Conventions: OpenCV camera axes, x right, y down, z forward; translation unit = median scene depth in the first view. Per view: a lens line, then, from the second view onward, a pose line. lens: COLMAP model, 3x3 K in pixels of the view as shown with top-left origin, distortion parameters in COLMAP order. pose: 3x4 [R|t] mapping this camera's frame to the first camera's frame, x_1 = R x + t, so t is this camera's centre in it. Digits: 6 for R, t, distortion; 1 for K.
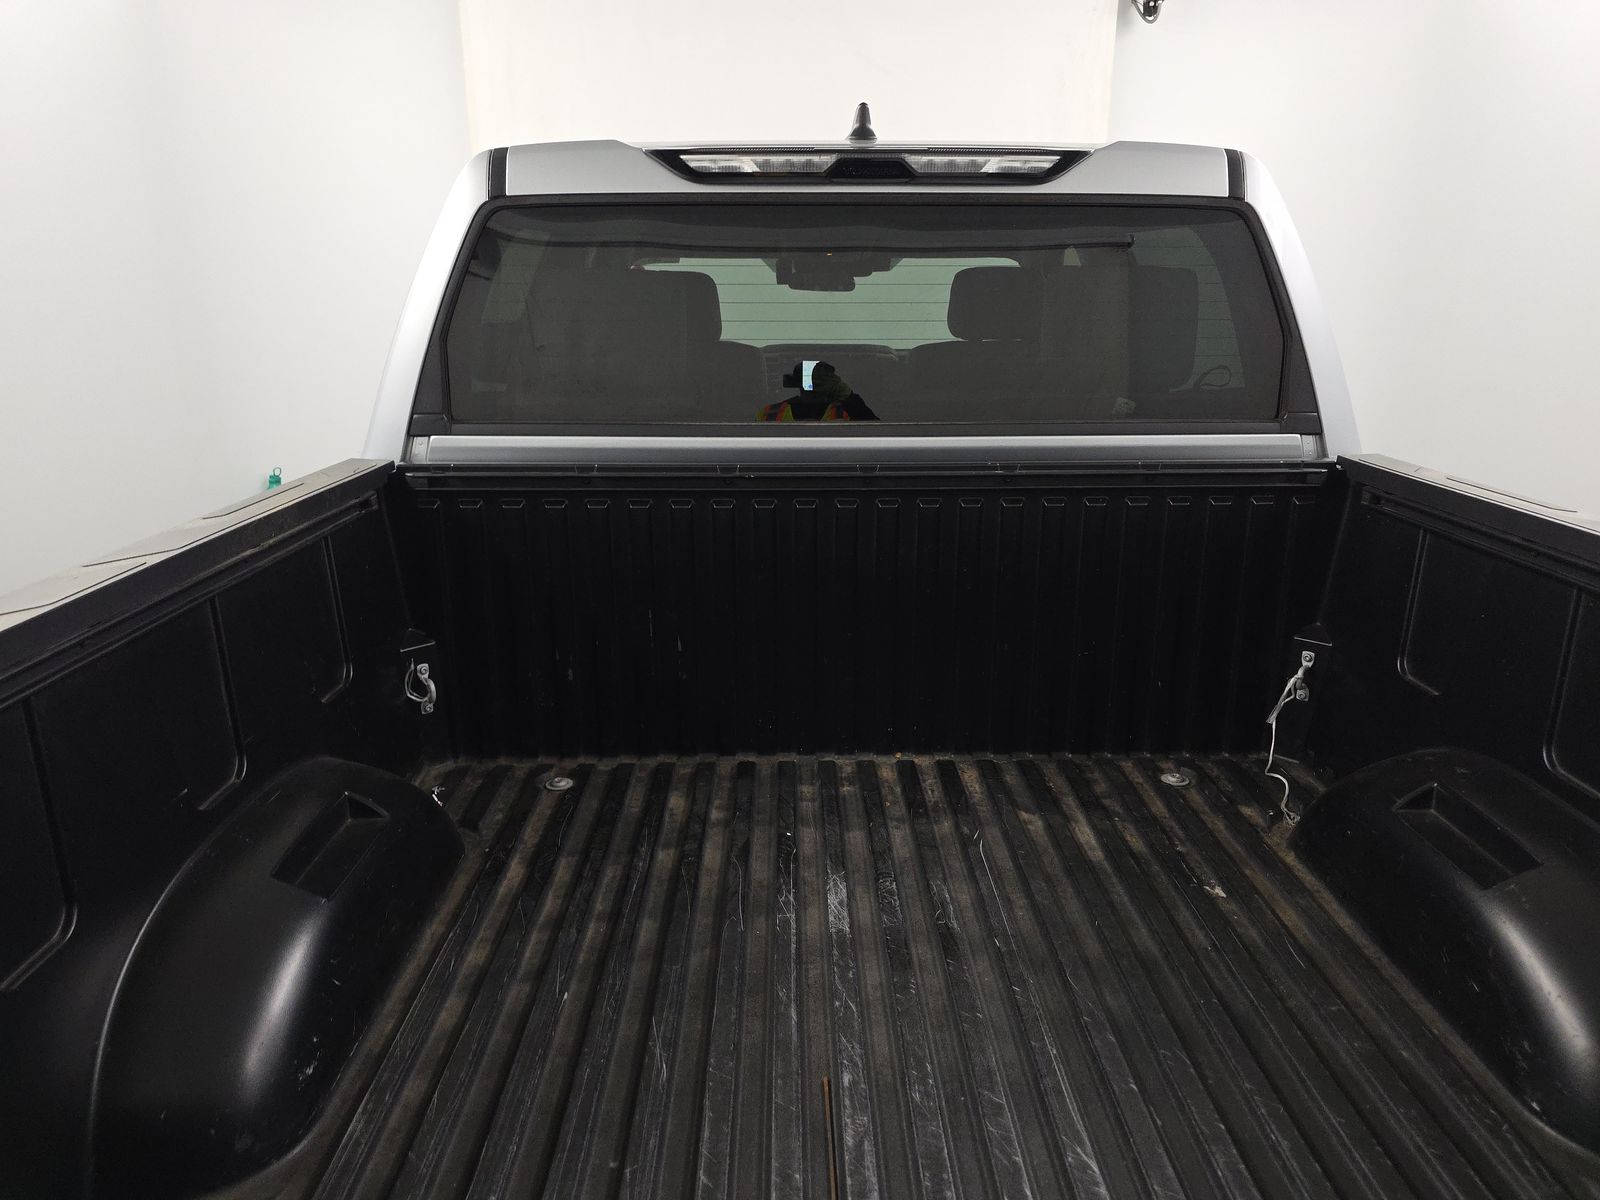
lens RADIAL K [[1096.3, 0, 834.3], [0, 1096.3, 600.9], [0, 0, 1]] dist [0.005821, 0.000102]
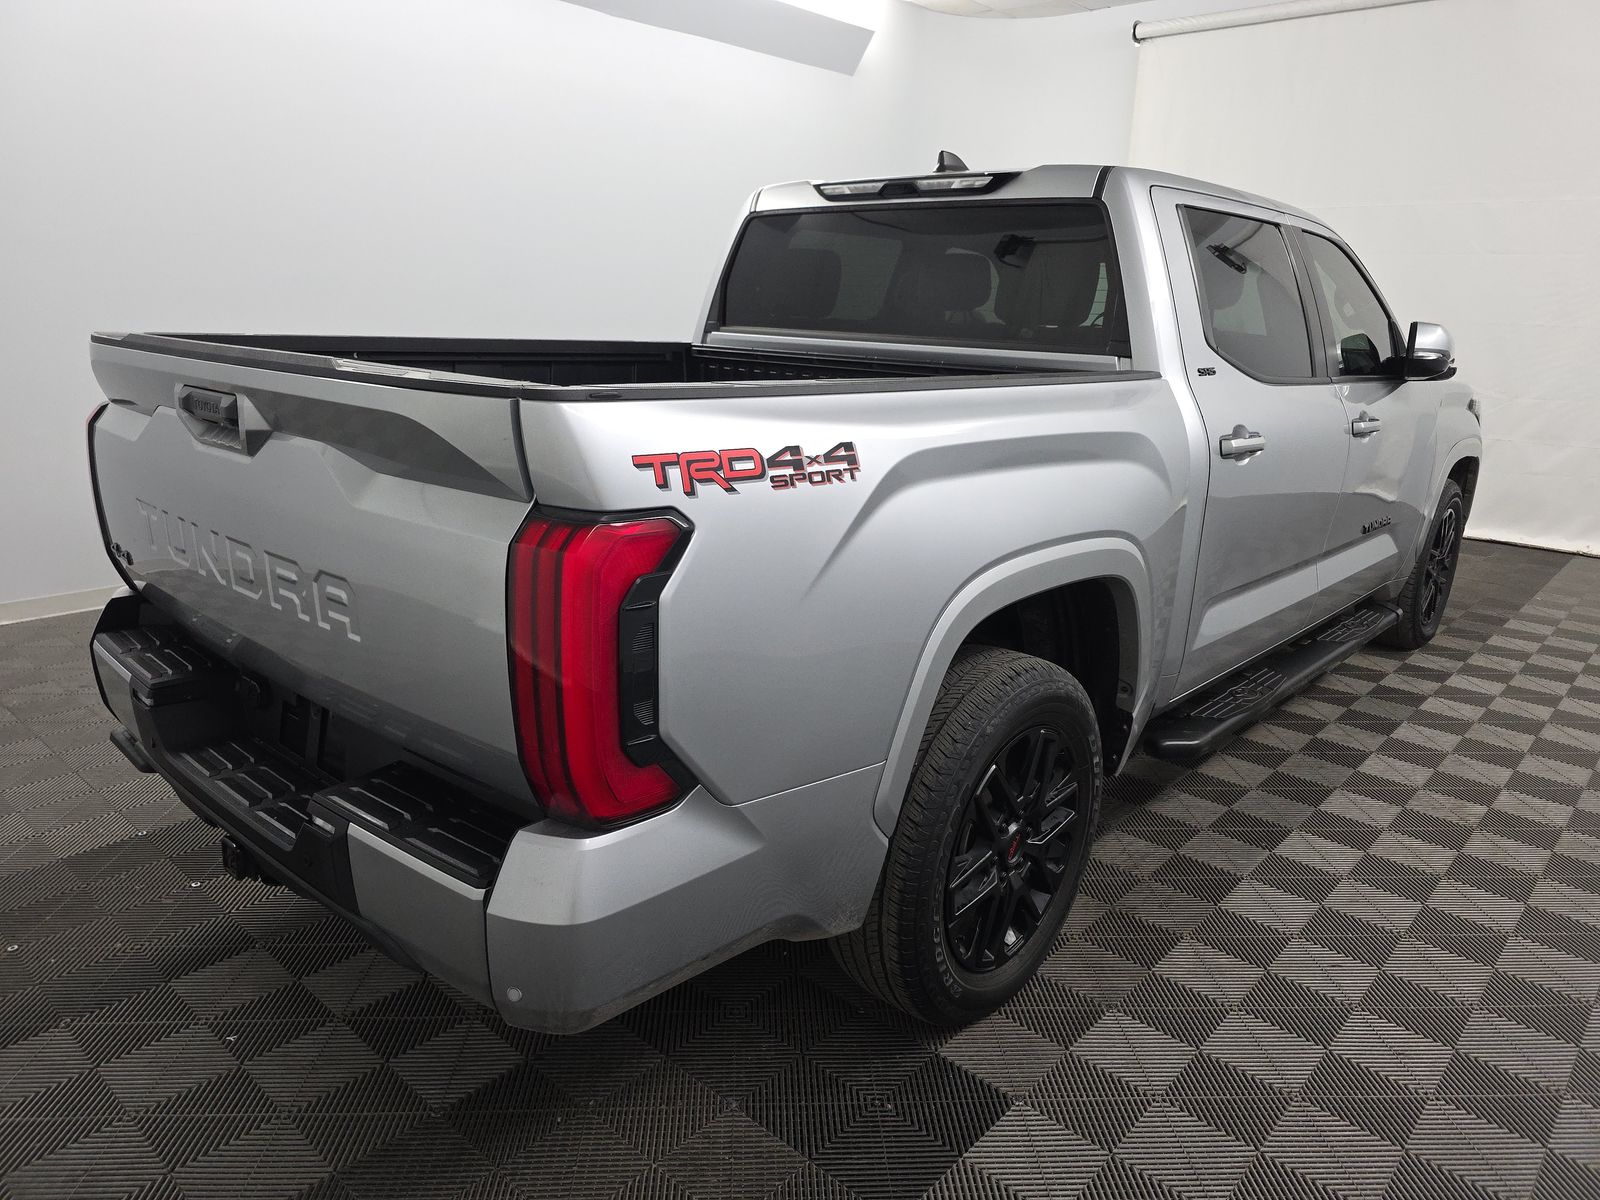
lens RADIAL K [[1090.2, 0, 830.7], [0, 1090.2, 633.0], [0, 0, 1]] dist [0.002421, 0.000961]
pose [[0.737929, 0.215666, -0.639491, 1.194861], [-0.223981, 0.972120, 0.069384, 0.199041], [0.636627, 0.092034, 0.765661, -0.341615]]
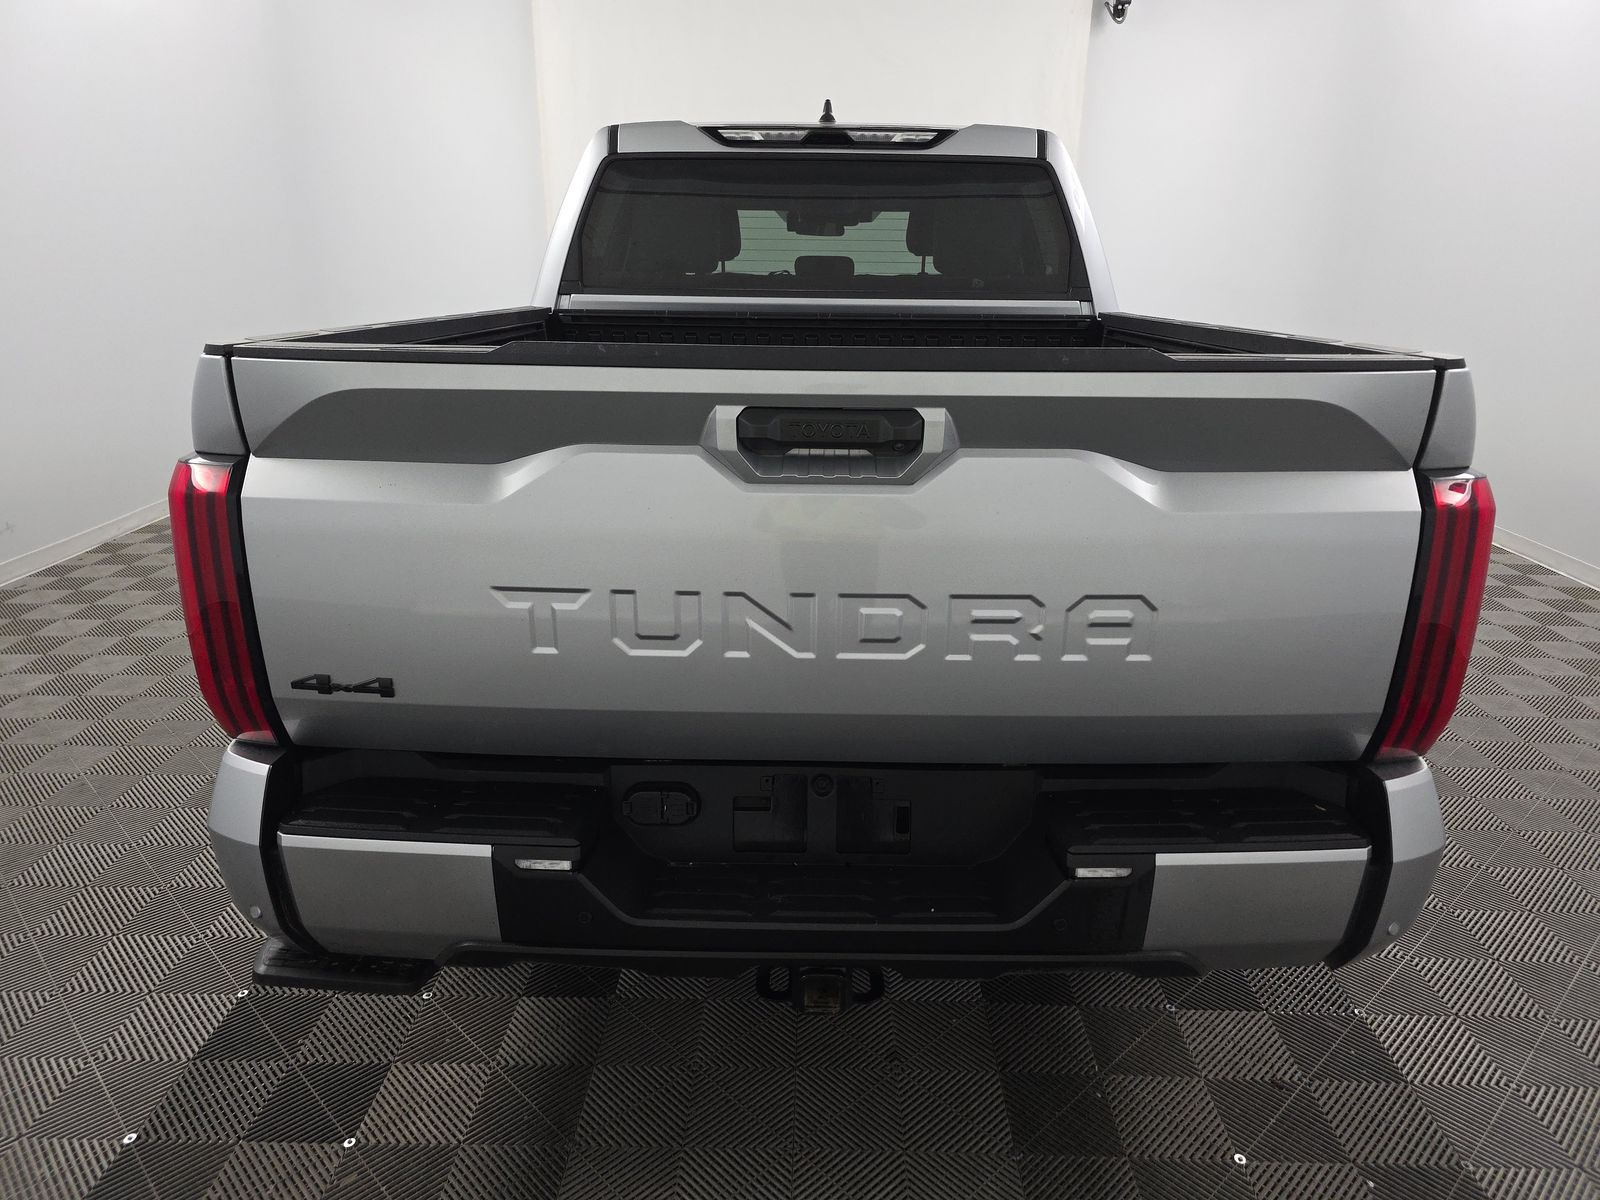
lens RADIAL K [[1090.2, 0, 830.7], [0, 1090.2, 633.0], [0, 0, 1]] dist [0.002421, 0.000961]
pose [[0.999381, 0.021632, -0.027751, 0.100300], [-0.020516, 0.998993, 0.039891, 0.308741], [0.028586, -0.039297, 0.998819, -0.731794]]
